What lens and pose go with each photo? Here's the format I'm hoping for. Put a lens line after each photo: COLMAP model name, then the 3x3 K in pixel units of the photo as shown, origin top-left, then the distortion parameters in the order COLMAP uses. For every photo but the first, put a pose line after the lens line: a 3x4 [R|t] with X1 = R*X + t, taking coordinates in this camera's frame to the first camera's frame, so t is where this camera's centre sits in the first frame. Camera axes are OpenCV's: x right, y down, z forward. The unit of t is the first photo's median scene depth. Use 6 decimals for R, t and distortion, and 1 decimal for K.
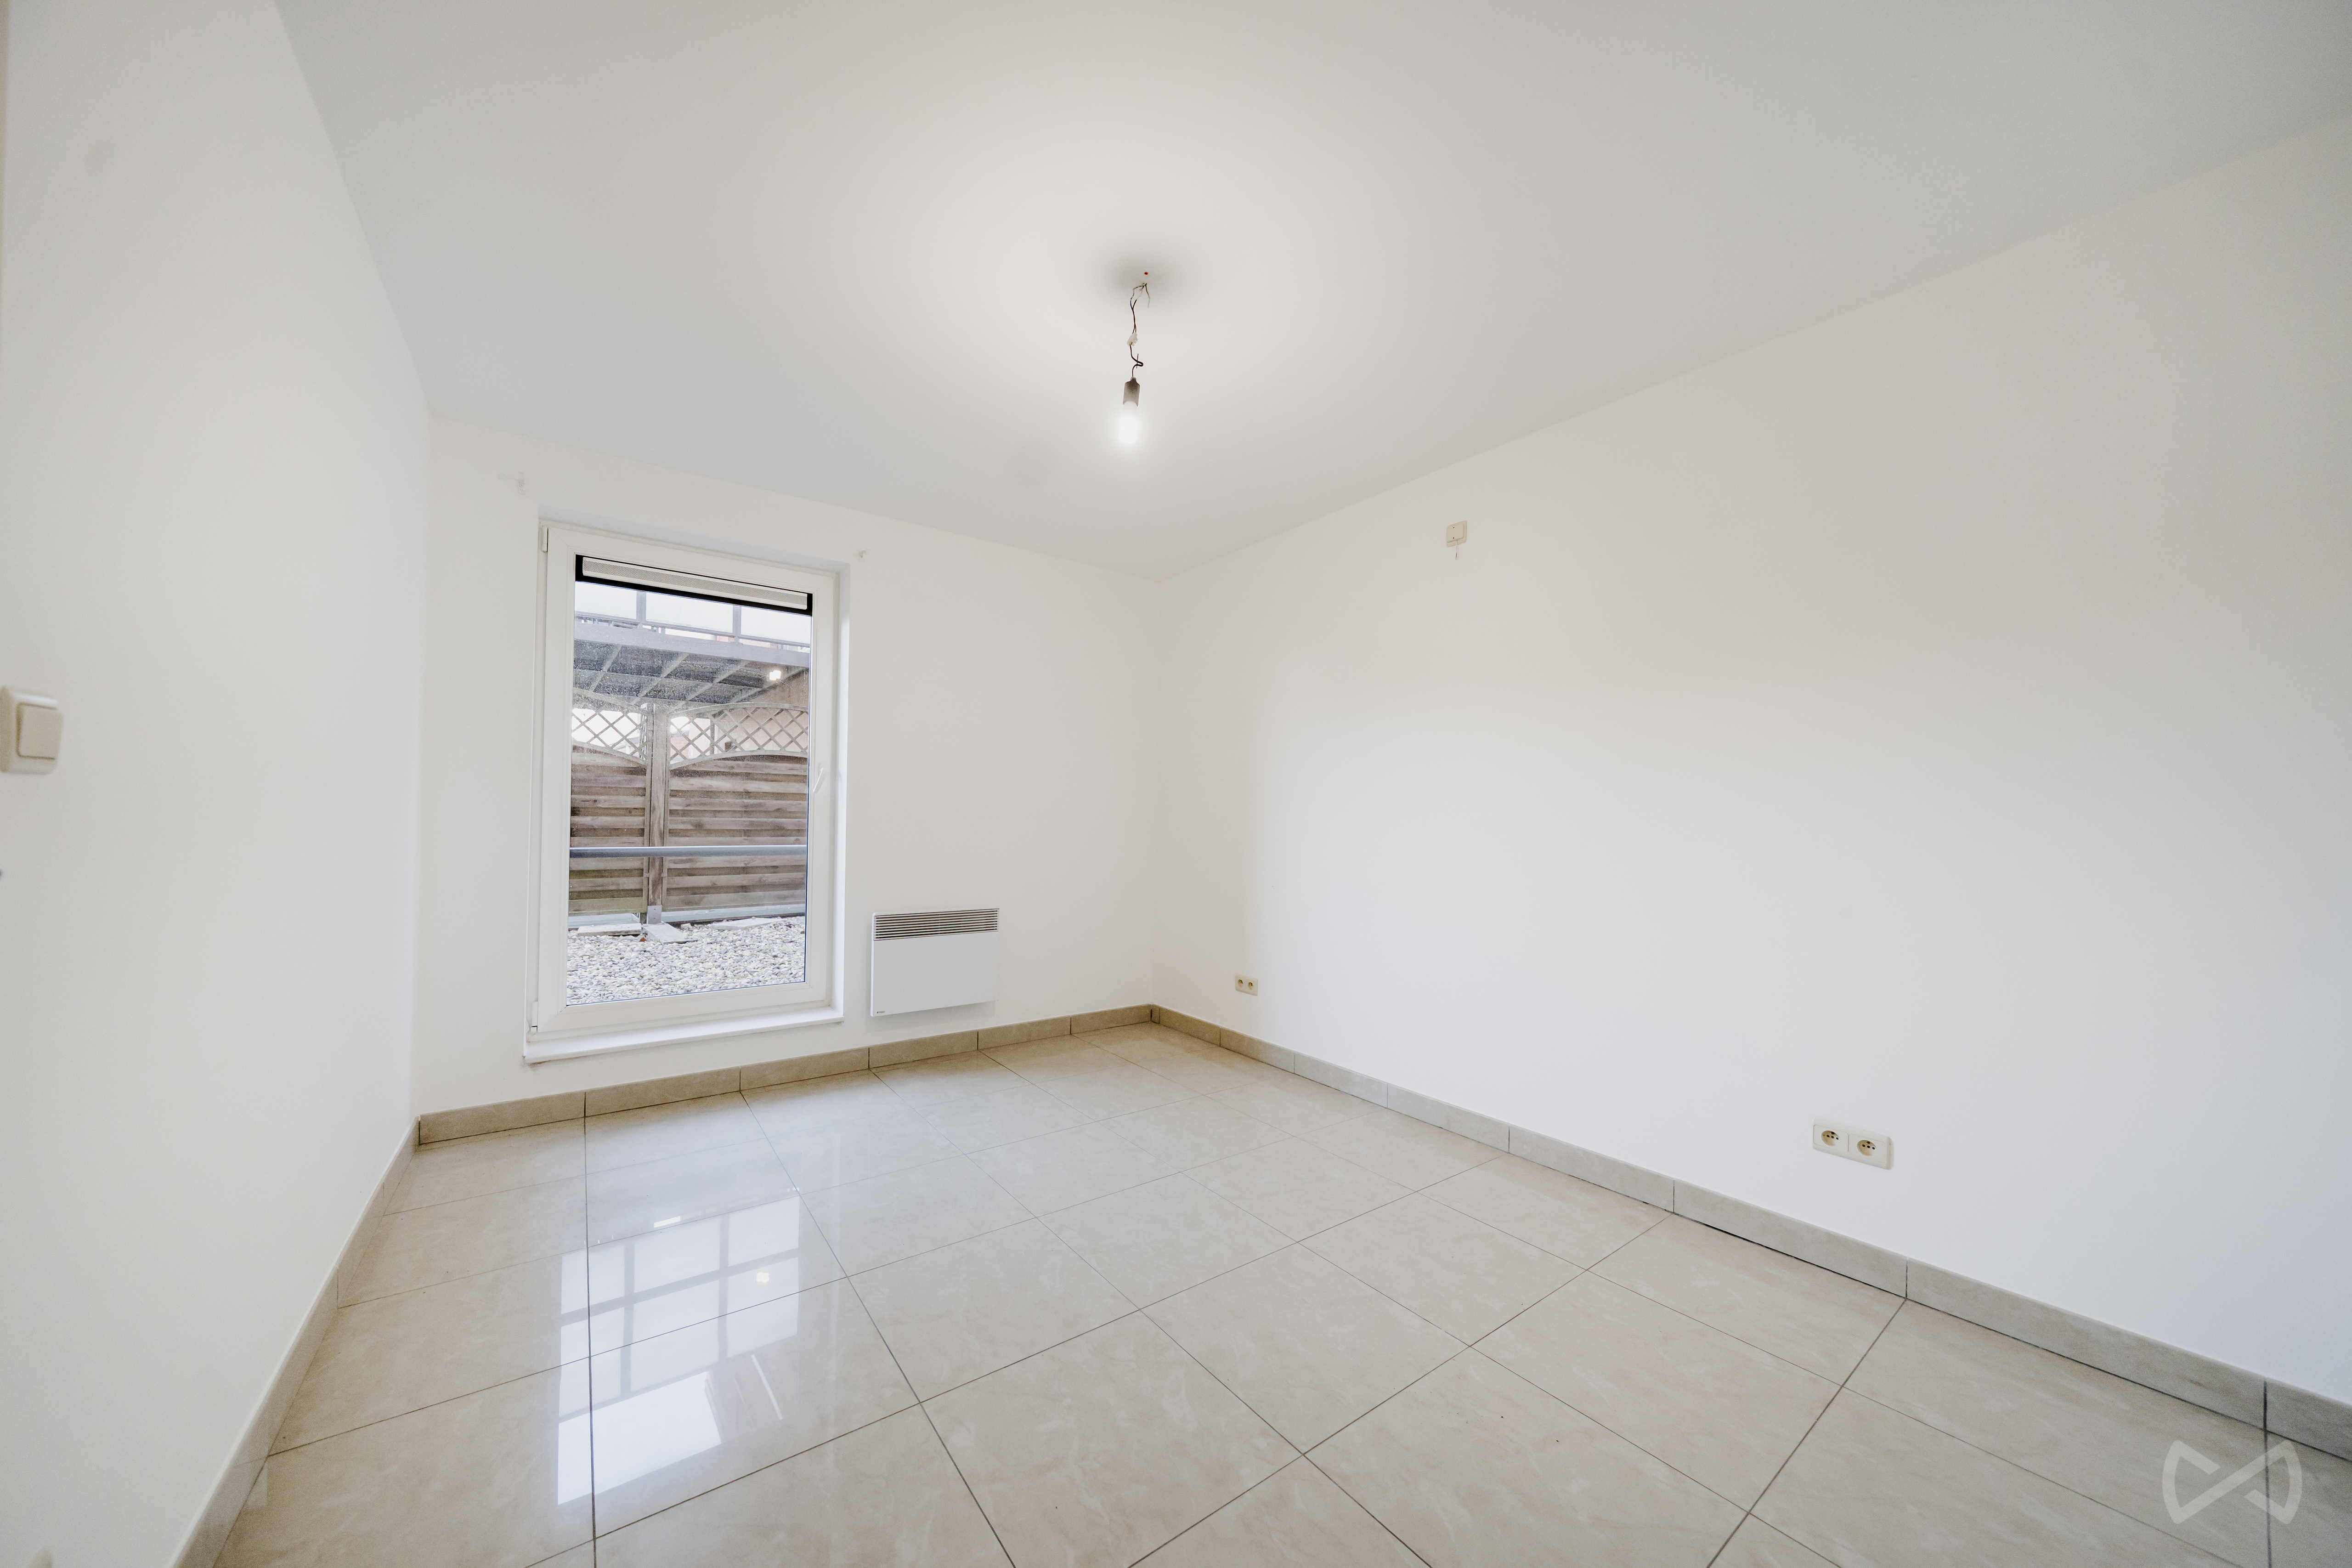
lens RADIAL K [[800.8, 0, 1153.9], [0, 800.8, 806.2], [0, 0, 1]] dist [-0.005427, -0.000001]
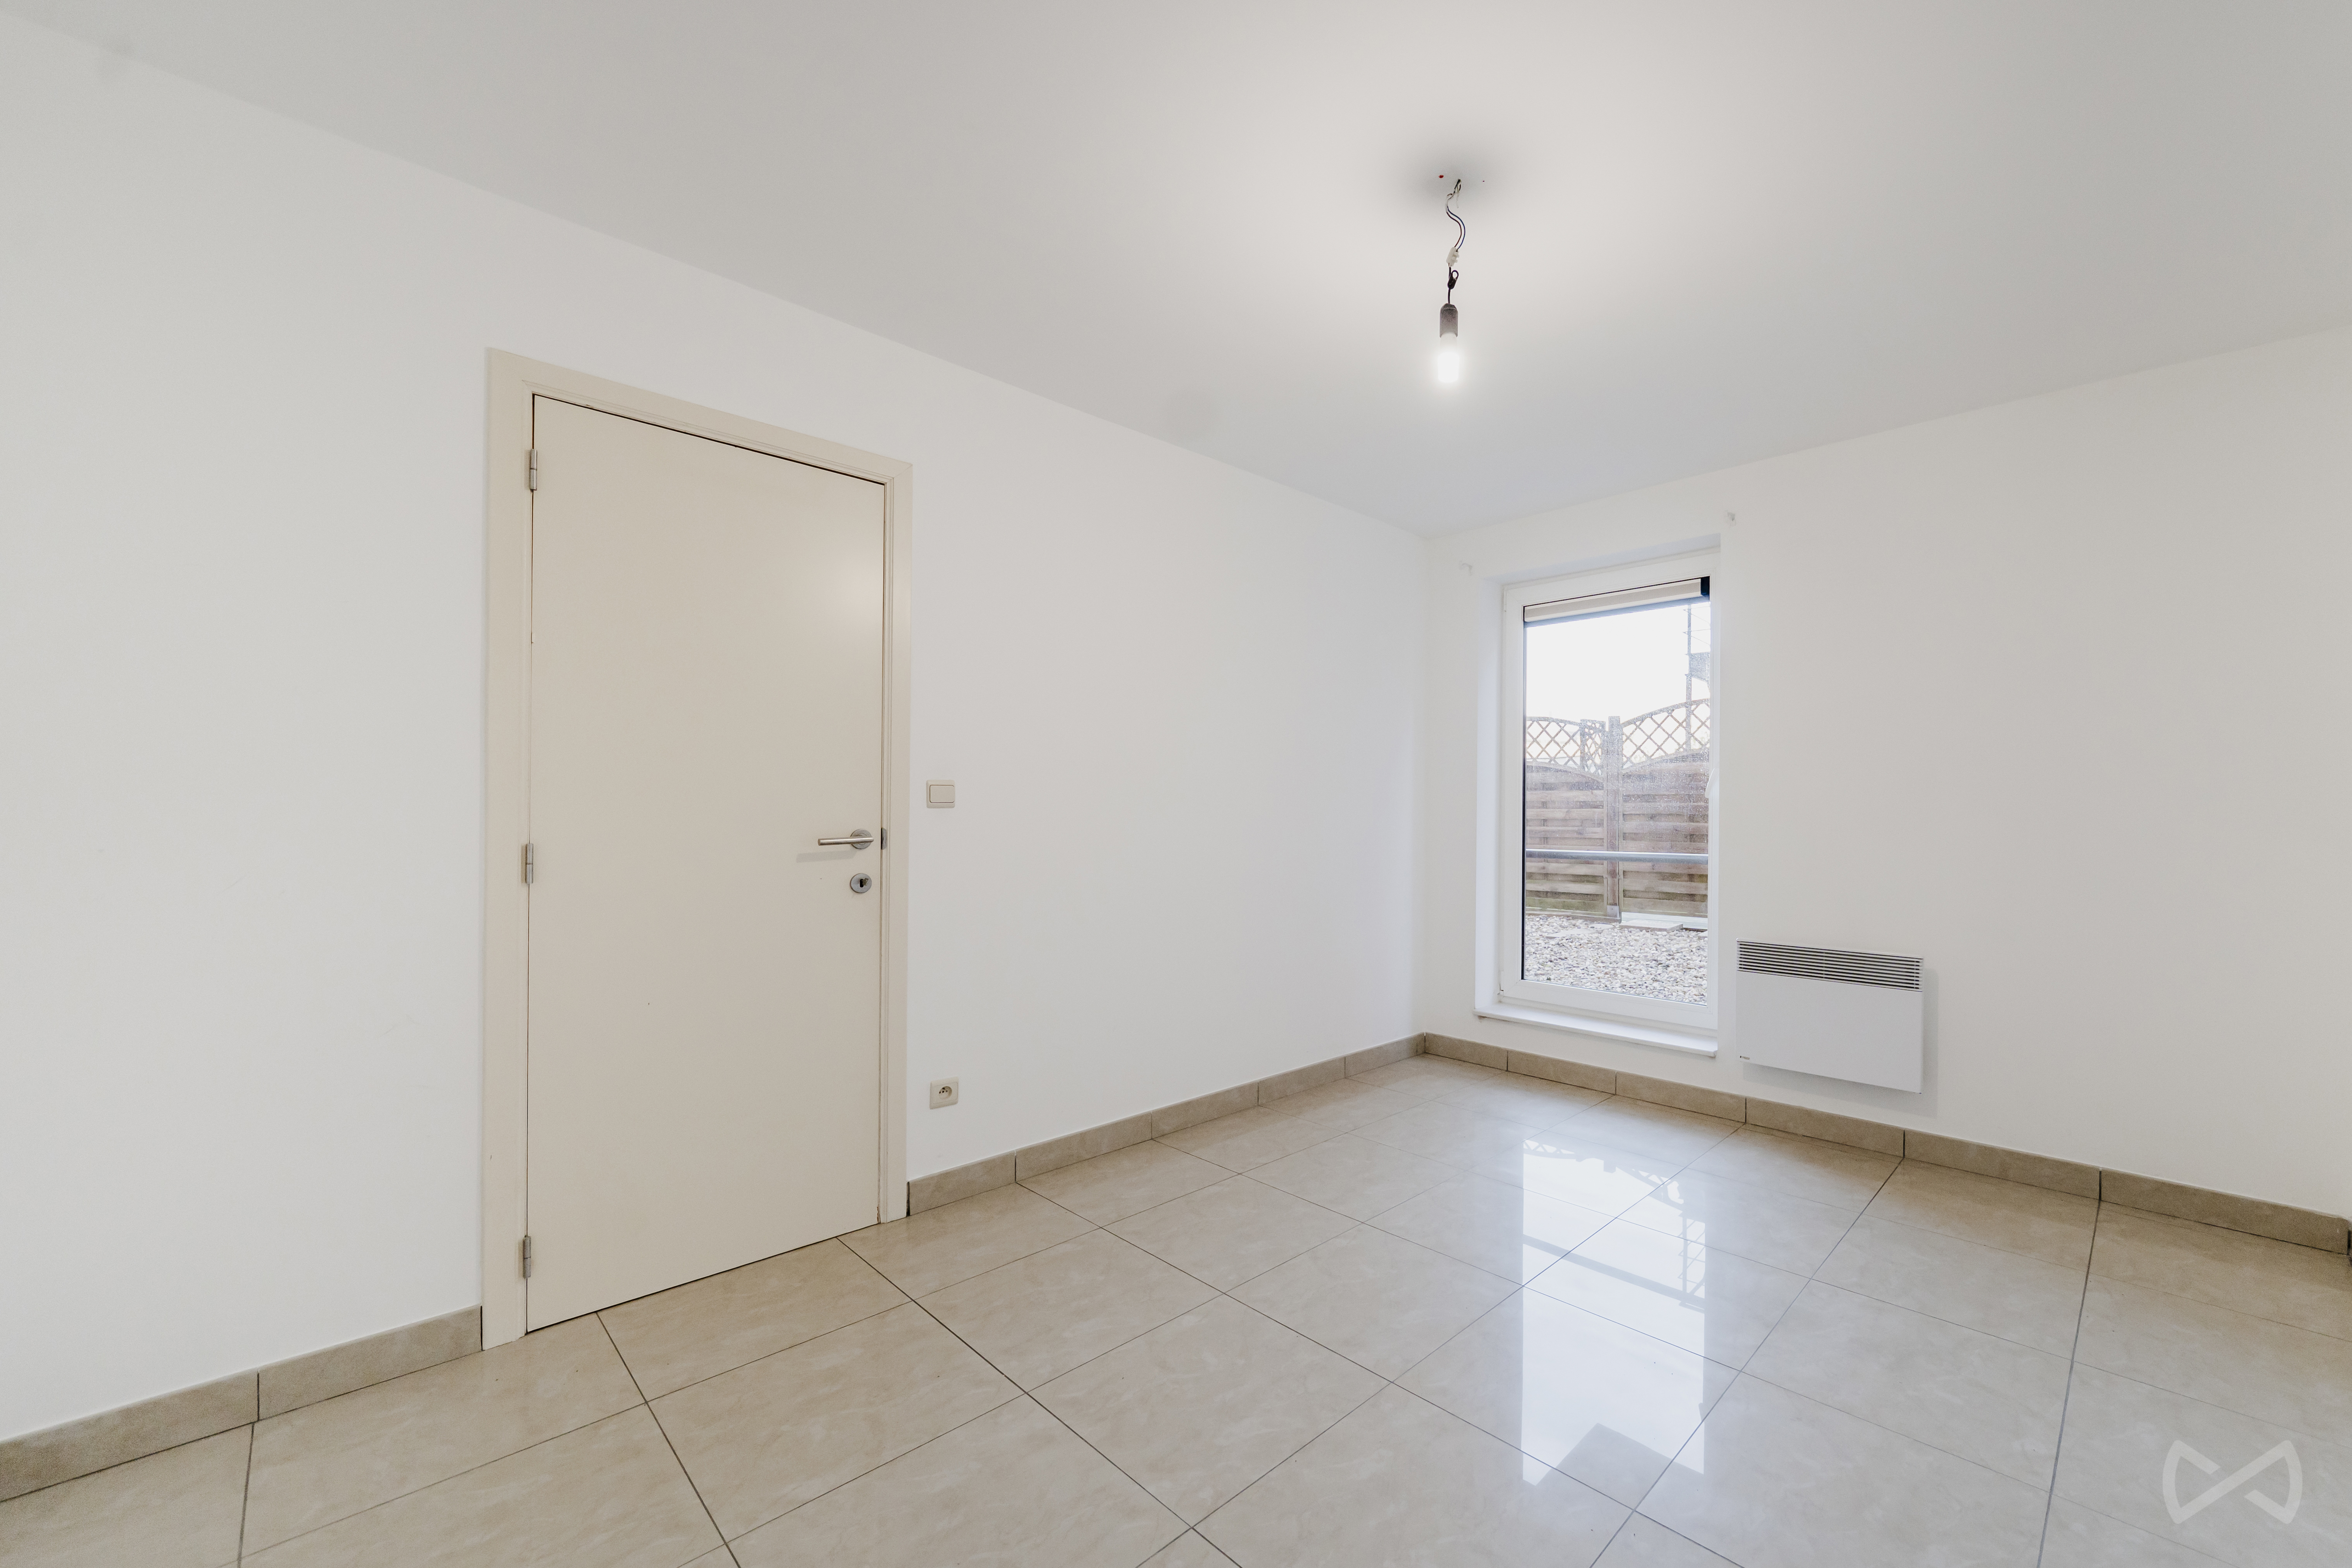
lens RADIAL K [[784.8, 0, 1178.7], [0, 784.8, 811.0], [0, 0, 1]] dist [-0.000795, -0.000029]
pose [[0.220459, -0.012162, -0.975320, 0.307624], [0.009500, 0.999902, -0.010321, 0.002744], [0.975350, -0.006990, 0.220553, 0.230361]]
